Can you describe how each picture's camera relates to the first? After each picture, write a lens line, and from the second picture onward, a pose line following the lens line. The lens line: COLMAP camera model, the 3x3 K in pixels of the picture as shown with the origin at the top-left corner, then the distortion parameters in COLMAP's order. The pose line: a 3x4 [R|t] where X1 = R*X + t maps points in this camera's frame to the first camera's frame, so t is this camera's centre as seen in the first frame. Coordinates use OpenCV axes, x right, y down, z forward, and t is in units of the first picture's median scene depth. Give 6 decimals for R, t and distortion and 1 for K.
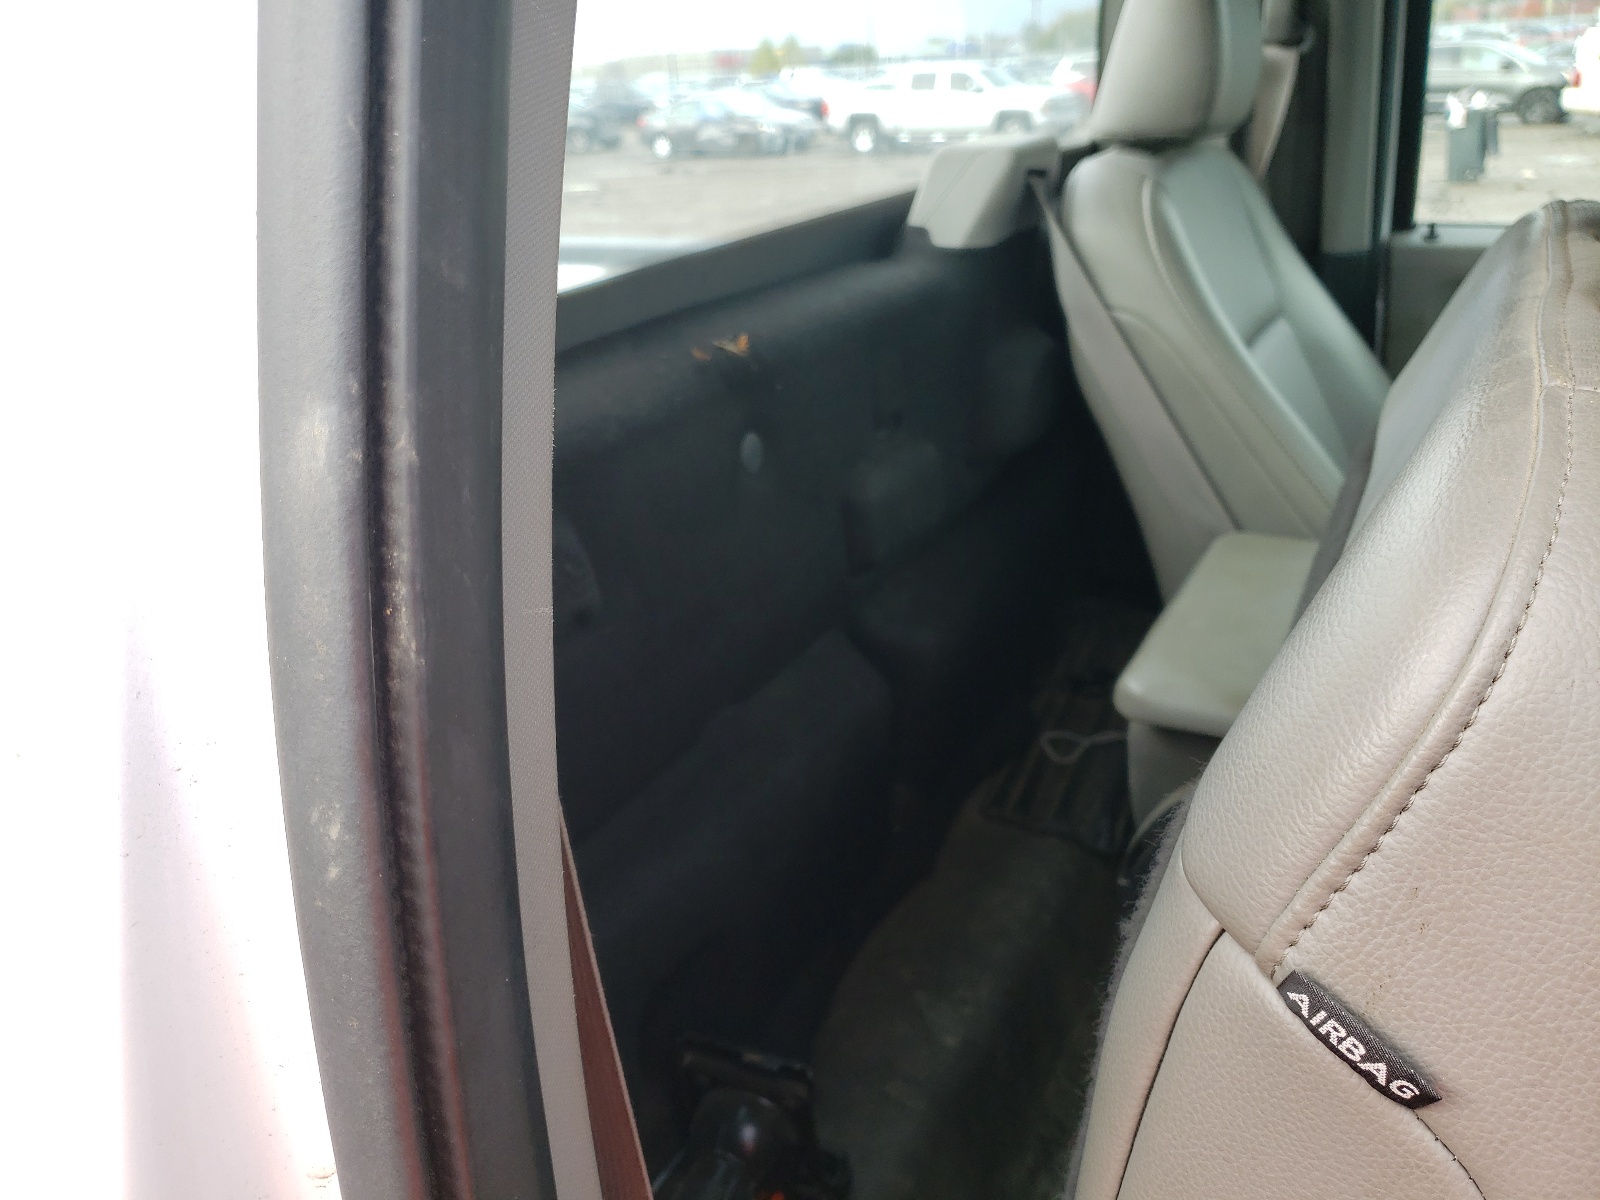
lens RADIAL K [[1288.1, 0, 800.0], [0, 1288.1, 600.0], [0, 0, 1]] dist [0.086628, -0.104757]
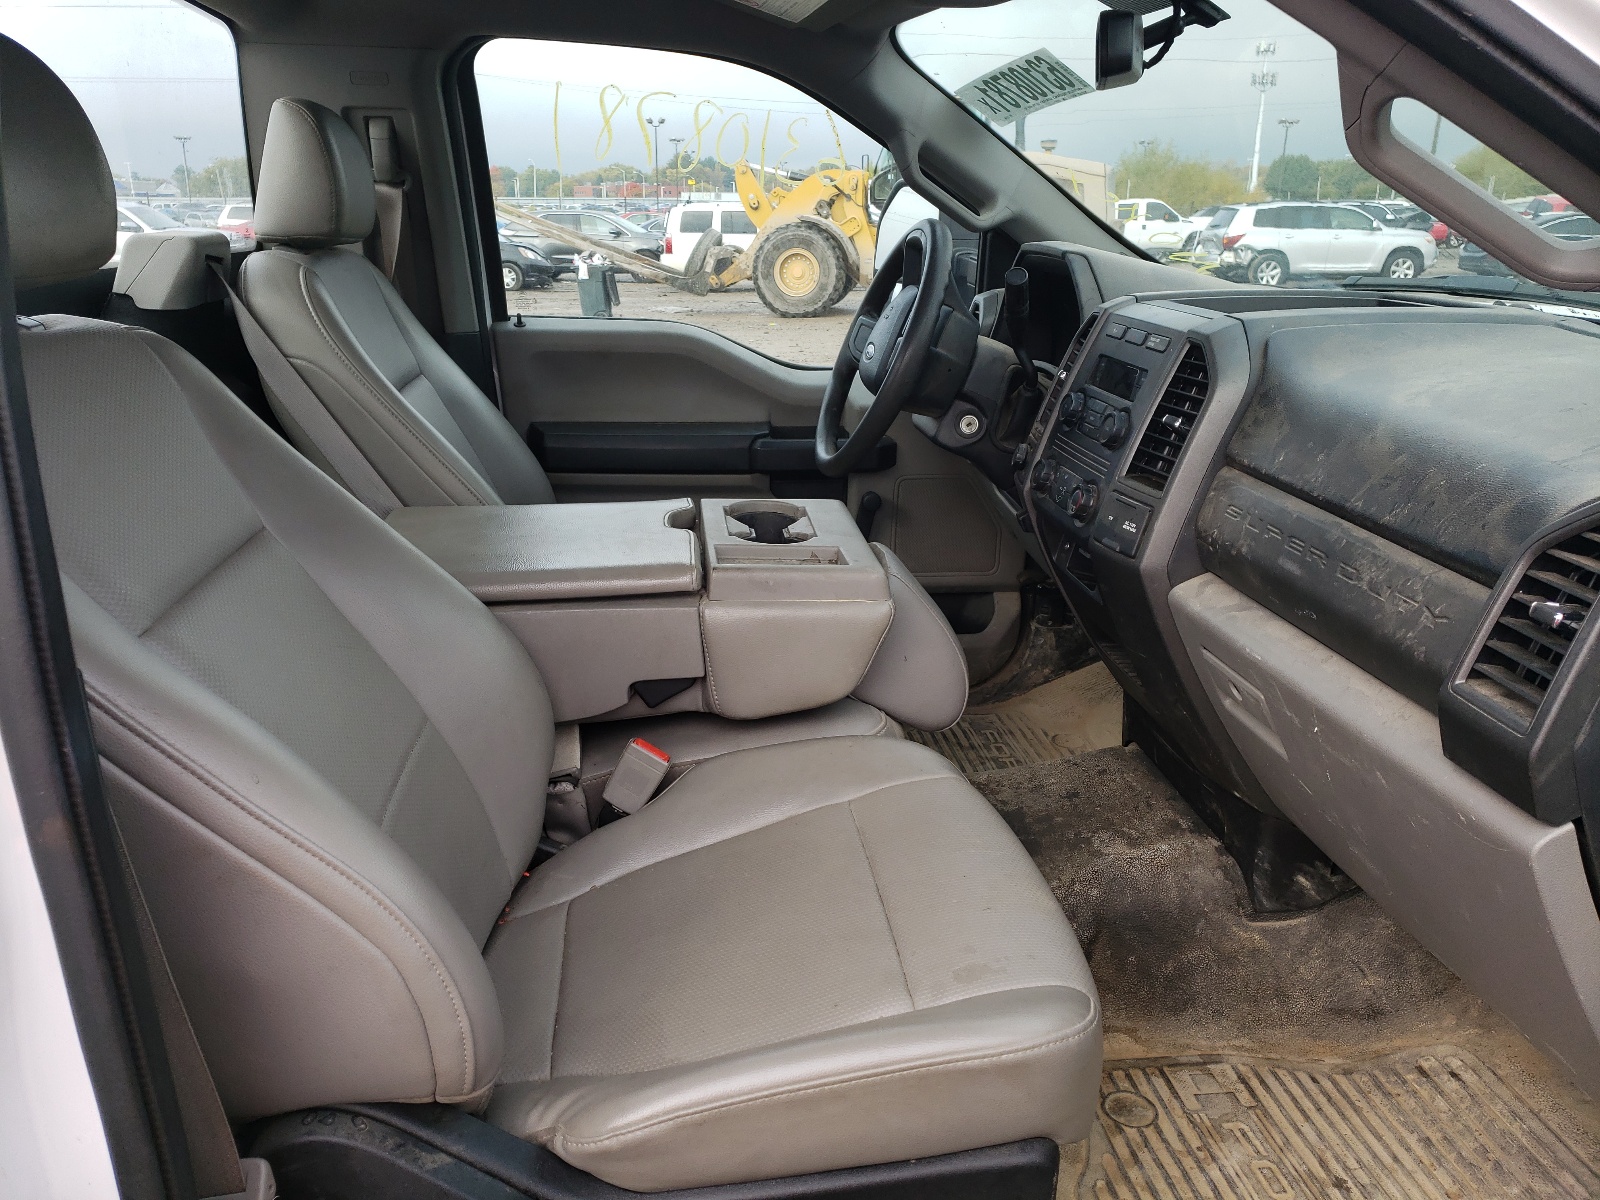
lens RADIAL K [[1288.1, 0, 800.0], [0, 1288.1, 600.0], [0, 0, 1]] dist [0.086628, -0.104757]
pose [[0.833740, -0.109077, 0.541276, -0.068391], [0.166974, 0.984203, -0.058859, 0.162246], [-0.526305, 0.139452, 0.838783, -0.327110]]
